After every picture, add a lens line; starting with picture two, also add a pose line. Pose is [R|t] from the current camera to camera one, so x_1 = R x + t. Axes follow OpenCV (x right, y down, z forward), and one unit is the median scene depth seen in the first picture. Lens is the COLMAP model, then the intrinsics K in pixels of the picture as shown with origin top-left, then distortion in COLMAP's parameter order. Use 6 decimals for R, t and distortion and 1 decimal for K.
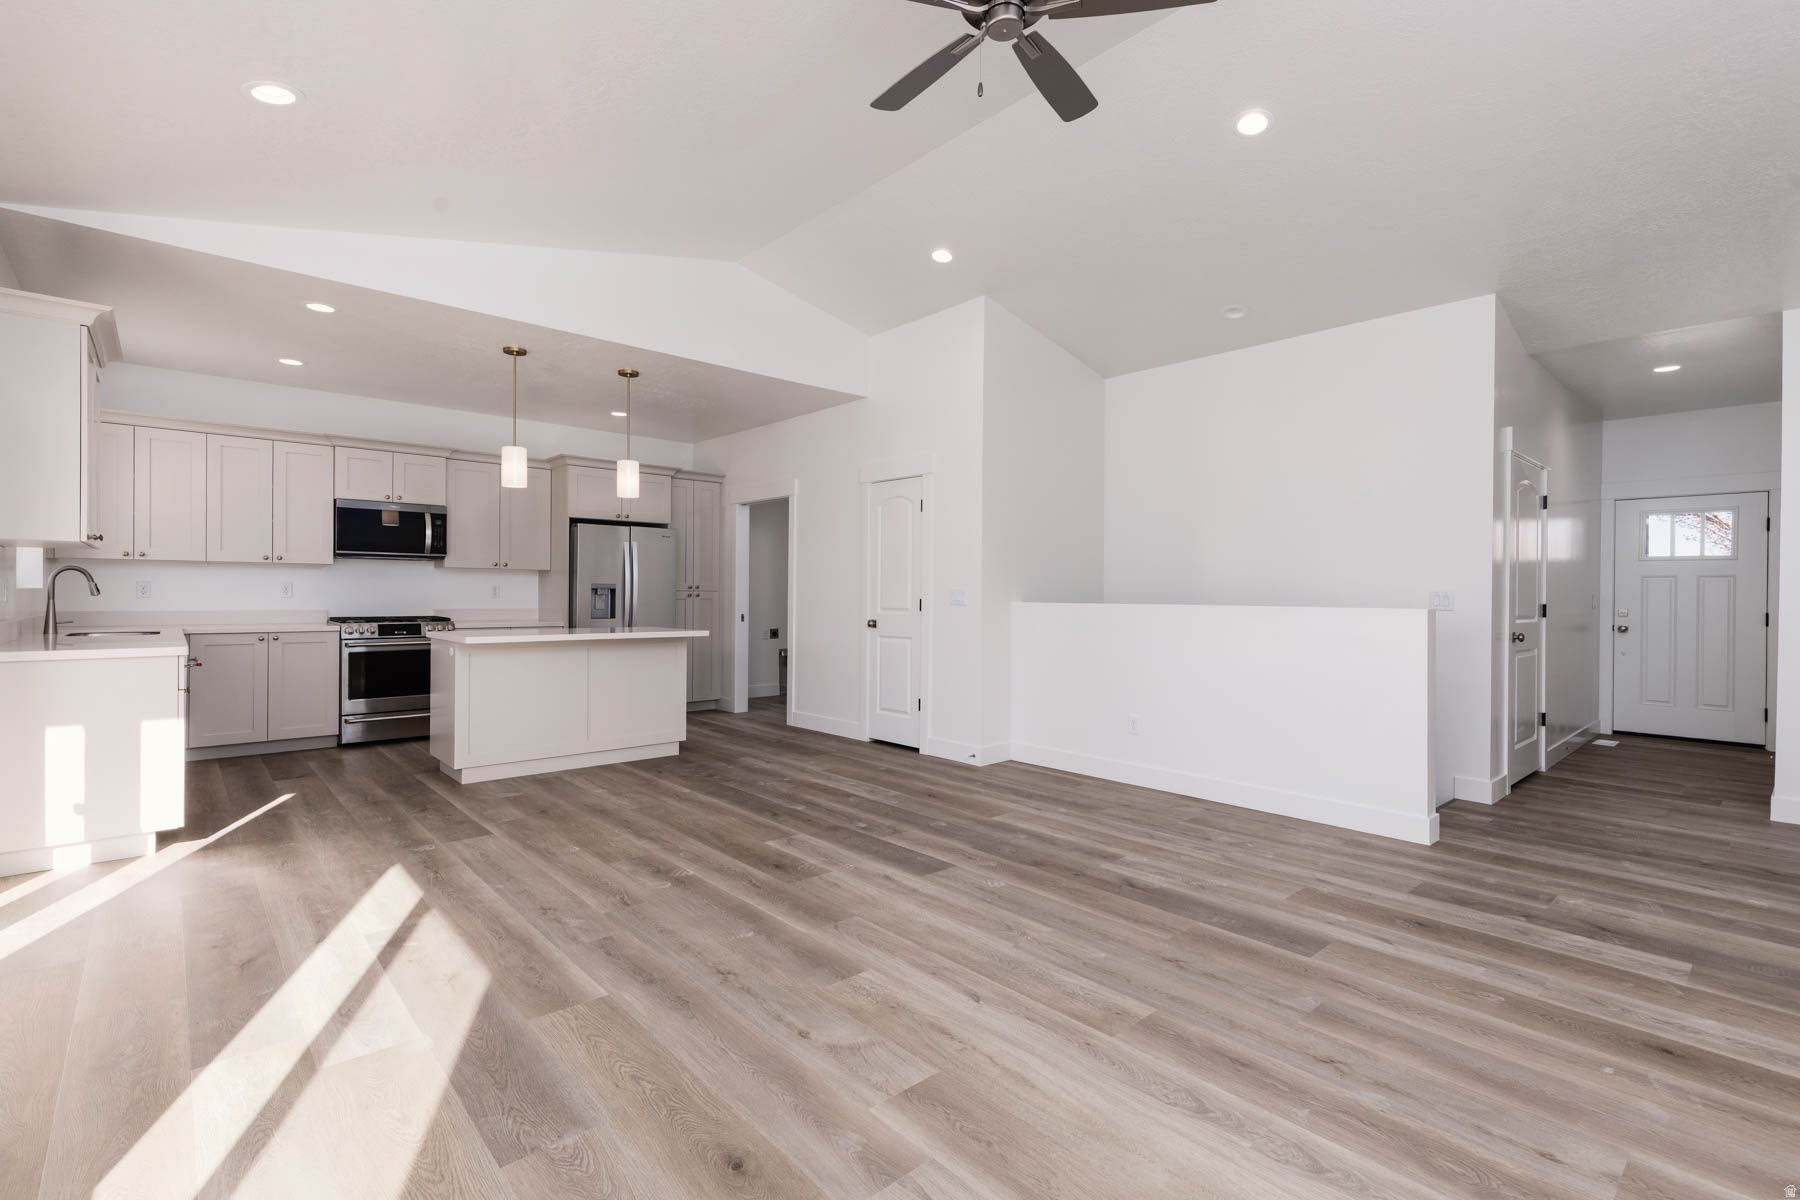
lens RADIAL K [[818.1, 0, 891.7], [0, 818.1, 595.8], [0, 0, 1]] dist [0.003086, 0.000035]
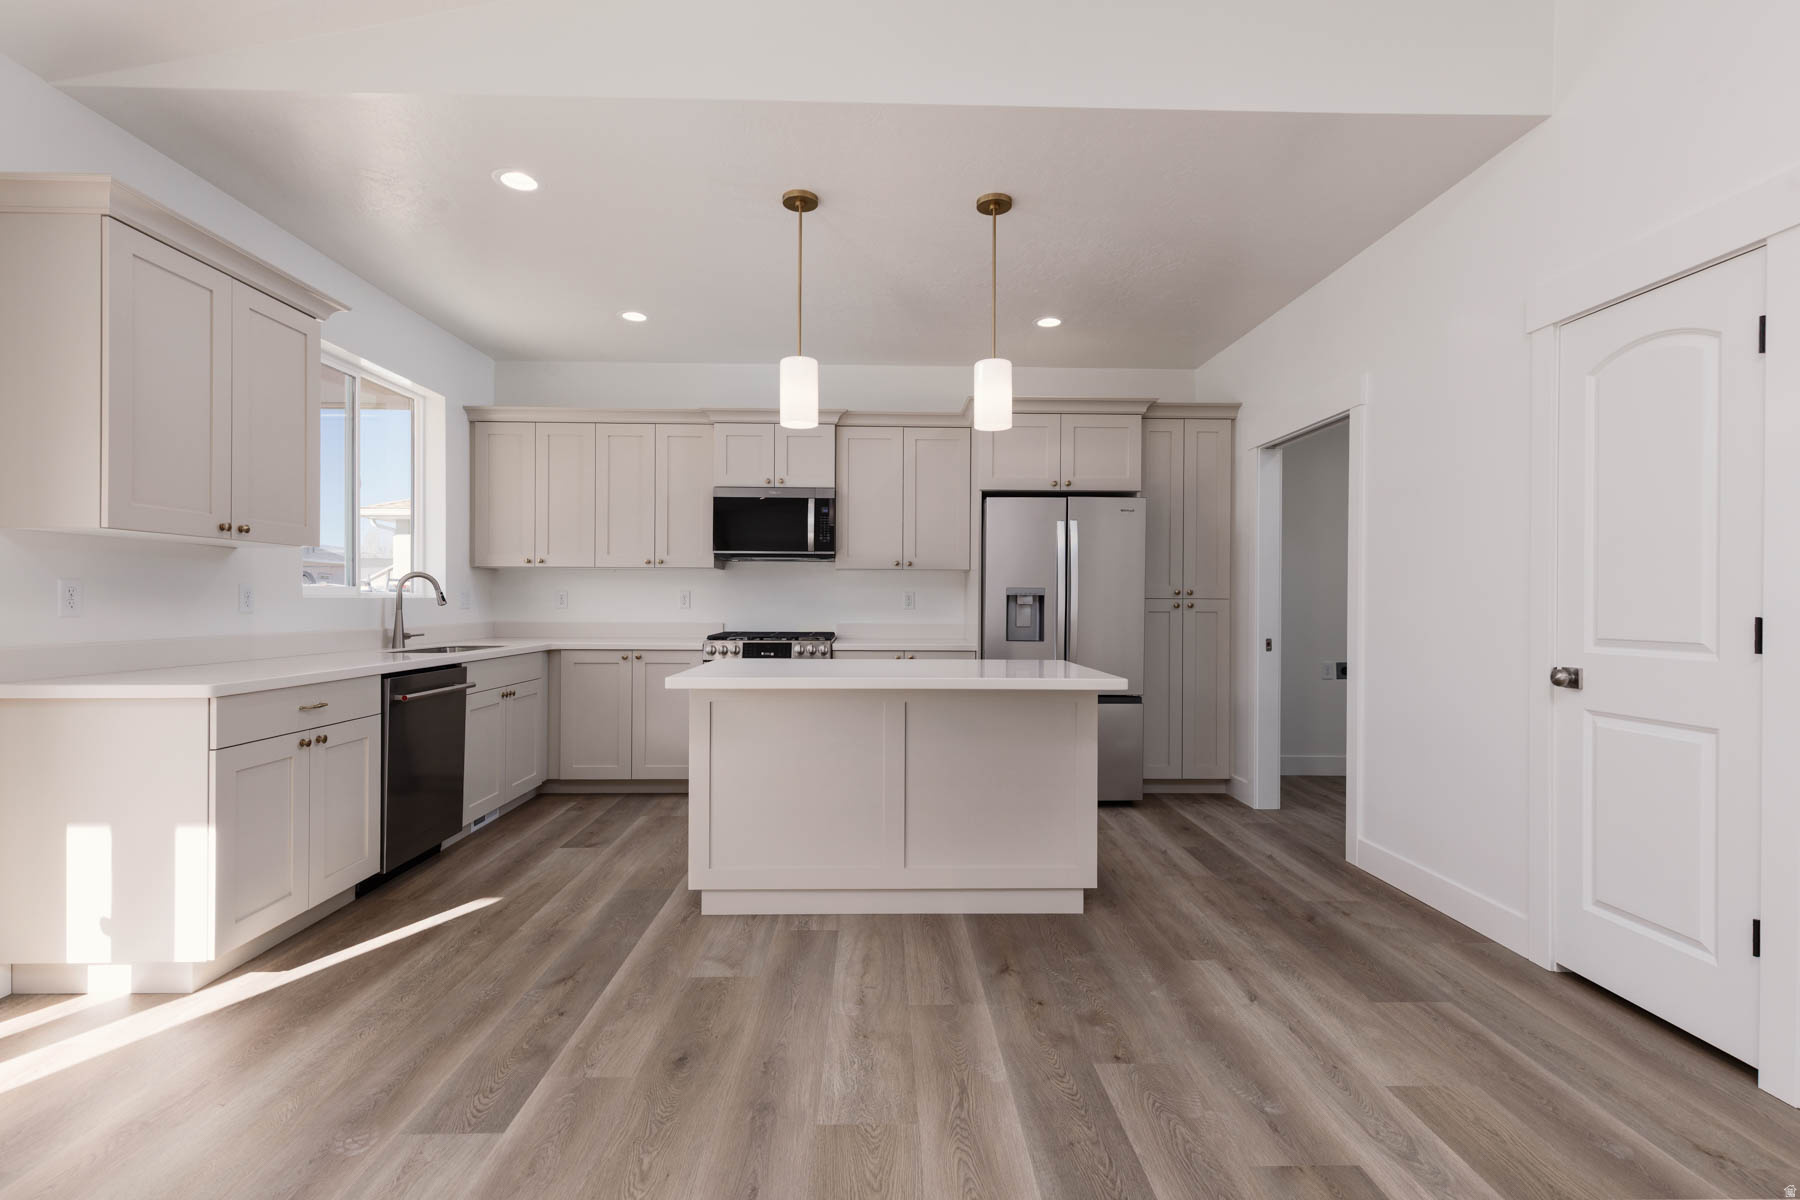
lens RADIAL K [[815.0, 0, 895.8], [0, 815.0, 598.8], [0, 0, 1]] dist [0.008688, -0.000305]
pose [[0.765604, -0.004808, -0.643295, -0.027929], [-0.000999, 0.999962, -0.008663, -0.000821], [0.643312, 0.007275, 0.765570, 0.822336]]
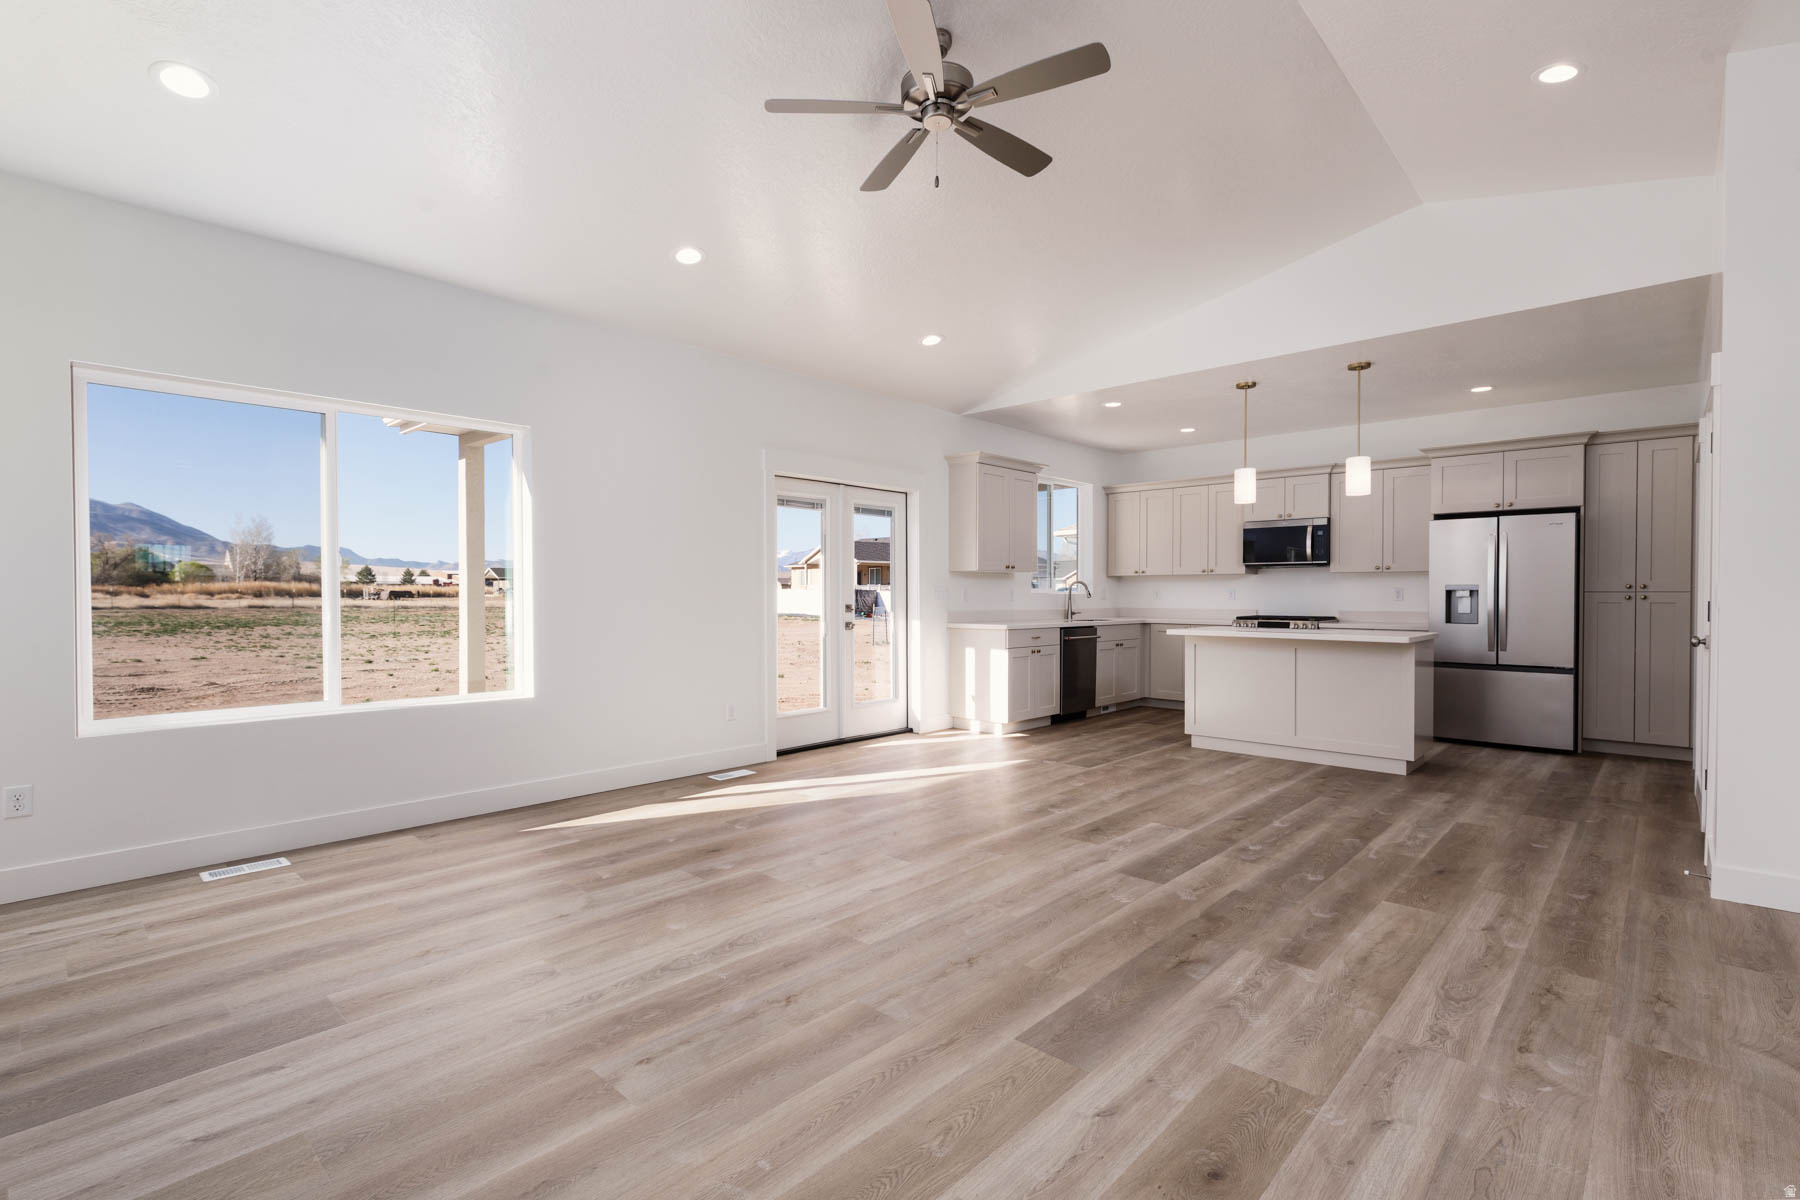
lens RADIAL K [[820.8, 0, 895.9], [0, 820.8, 604.5], [0, 0, 1]] dist [0.002929, 0.000723]
pose [[0.095336, 0.006021, -0.995427, 0.906512], [-0.002201, 0.999981, 0.005838, 0.005573], [0.995443, 0.001634, 0.095347, 0.559767]]
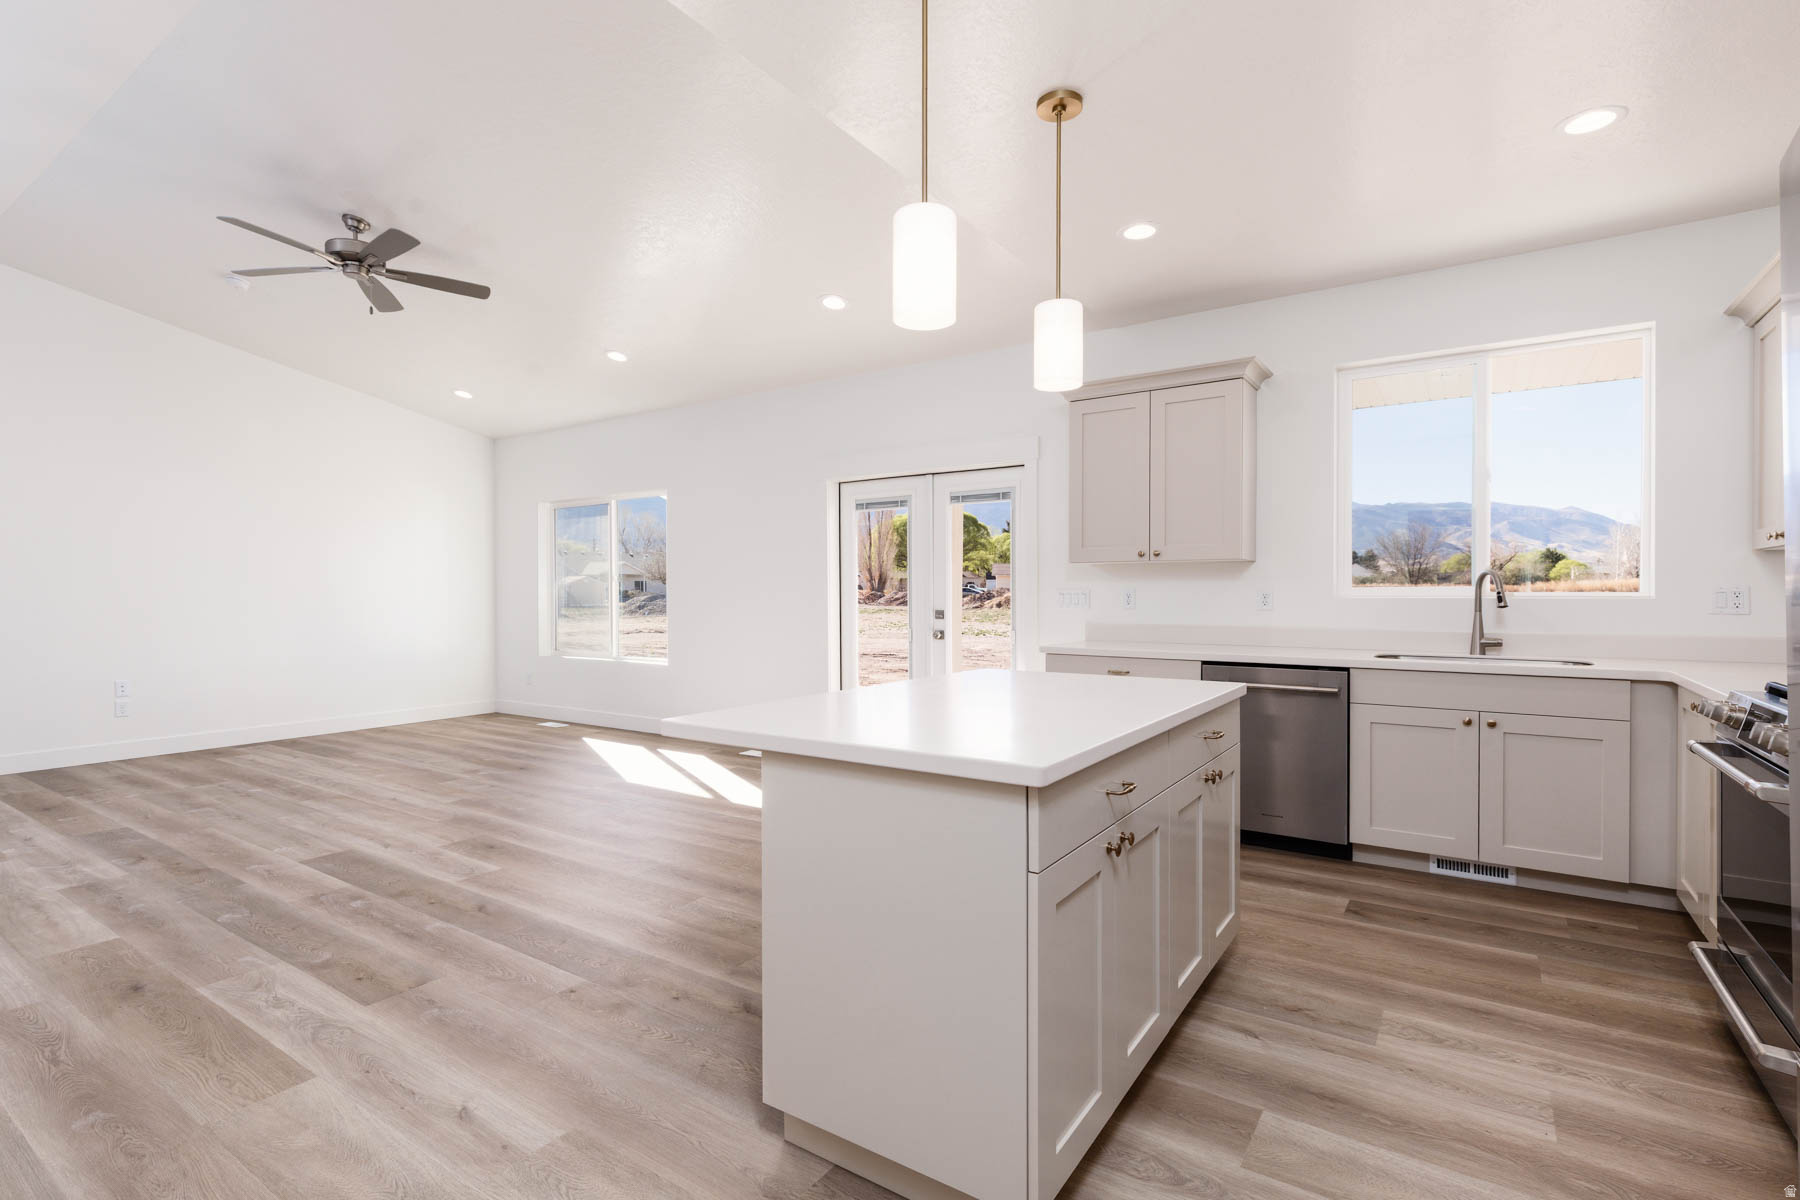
lens RADIAL K [[845.9, 0, 908.4], [0, 845.9, 604.9], [0, 0, 1]] dist [0.003565, -0.000093]
pose [[-0.965799, -0.000828, -0.259291, -0.350352], [-0.004750, 0.999884, 0.014499, -0.007834], [0.259249, 0.015235, -0.965690, 2.040013]]
